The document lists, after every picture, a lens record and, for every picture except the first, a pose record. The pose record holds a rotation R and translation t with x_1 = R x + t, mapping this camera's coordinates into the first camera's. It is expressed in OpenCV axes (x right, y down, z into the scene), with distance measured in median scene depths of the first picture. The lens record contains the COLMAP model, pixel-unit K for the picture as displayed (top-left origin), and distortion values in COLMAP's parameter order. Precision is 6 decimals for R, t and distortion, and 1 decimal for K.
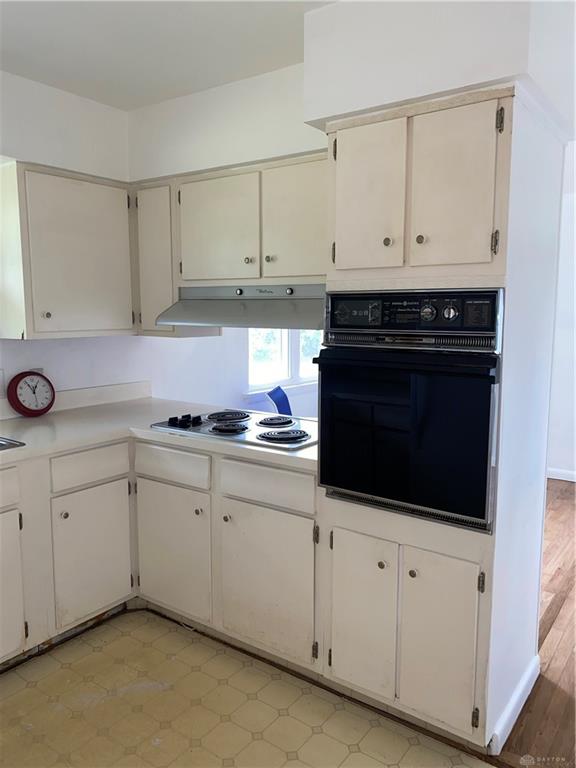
lens RADIAL K [[578.6, 0, 287.9], [0, 578.6, 382.5], [0, 0, 1]] dist [0.052020, -0.065760]
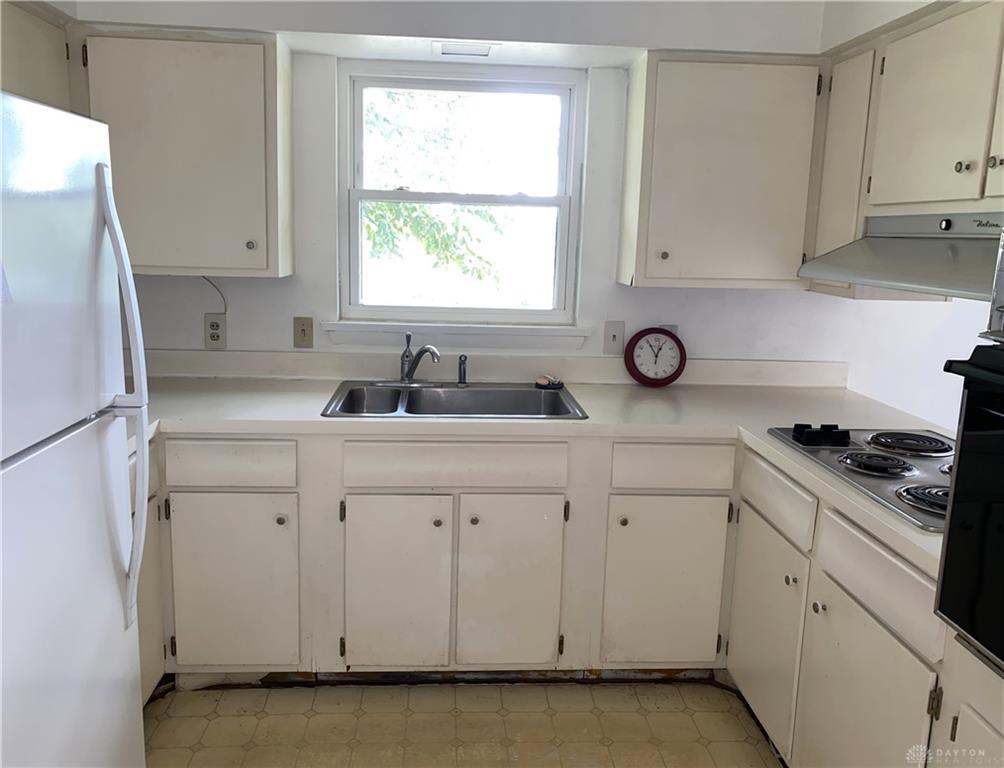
lens RADIAL K [[770.2, 0, 491.4], [0, 770.2, 367.9], [0, 0, 1]] dist [0.043868, -0.055323]
pose [[0.638613, 0.147921, -0.755178, 0.234881], [-0.123288, 0.988342, 0.089335, -0.037219], [0.759588, 0.036054, 0.649404, 0.211168]]
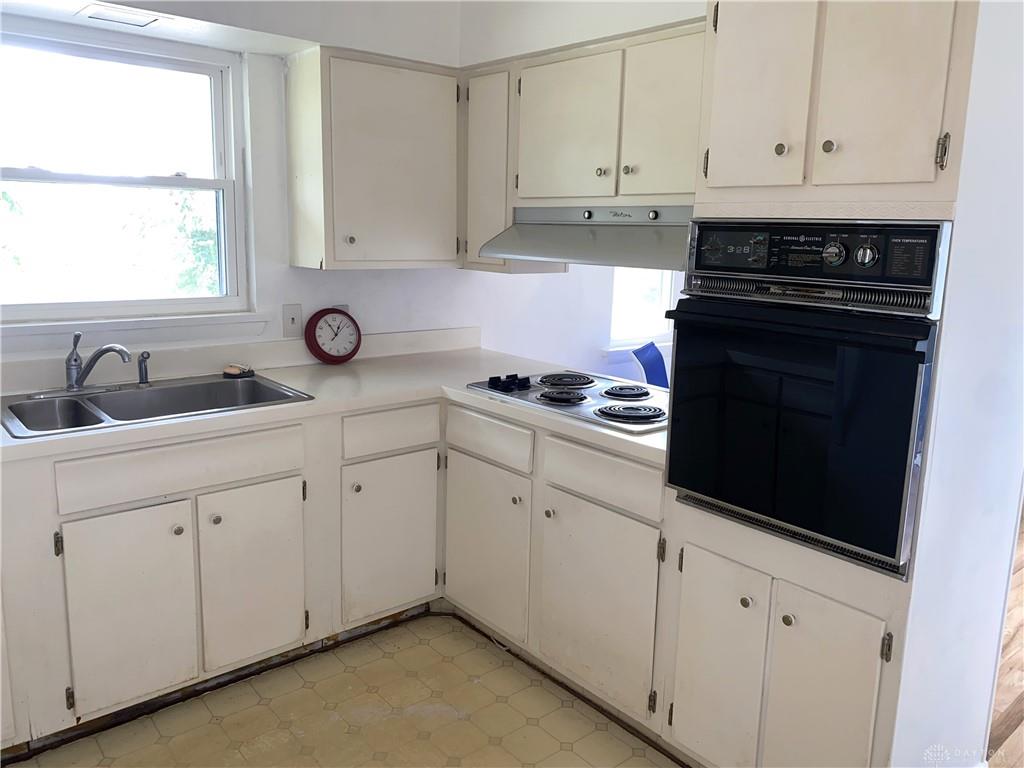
lens RADIAL K [[771.5, 0, 508.4], [0, 771.5, 364.4], [0, 0, 1]] dist [0.052020, -0.065760]
pose [[0.970510, 0.062774, -0.232744, 0.064223], [-0.052069, 0.997296, 0.051862, -0.011960], [0.235370, -0.038214, 0.971154, 0.005619]]
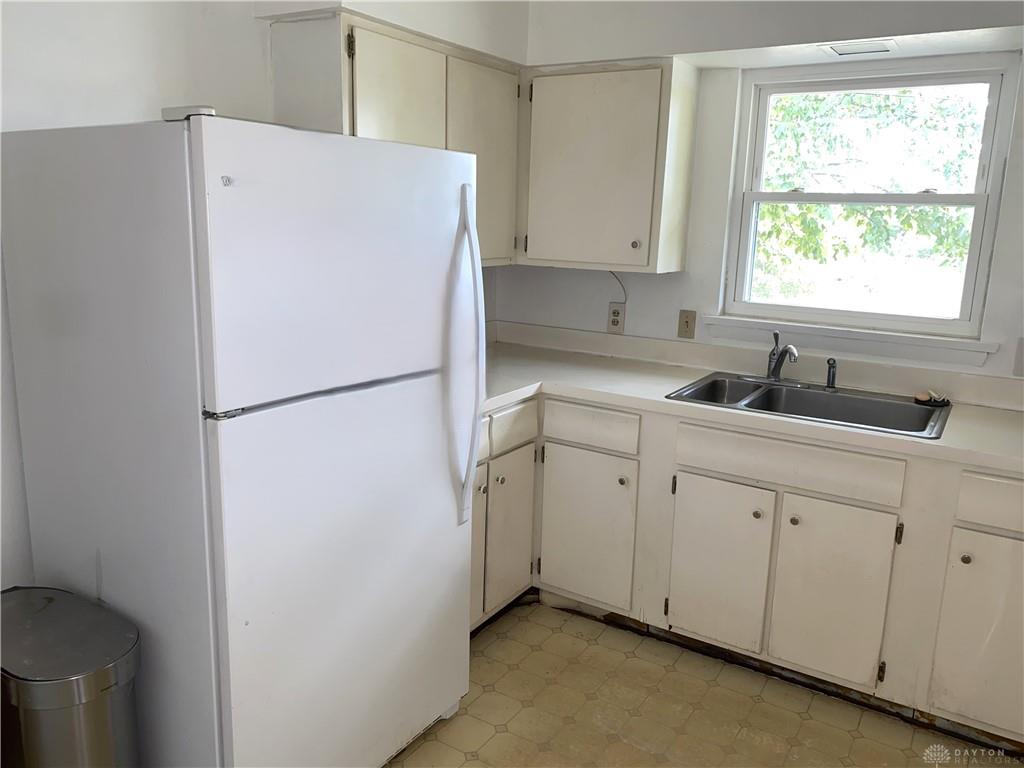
lens RADIAL K [[771.5, 0, 530.4], [0, 771.5, 368.9], [0, 0, 1]] dist [0.052020, -0.065760]
pose [[0.085207, 0.195628, -0.976970, 0.417861], [-0.157188, 0.970896, 0.180702, -0.070830], [0.983886, 0.138171, 0.113477, 0.365175]]
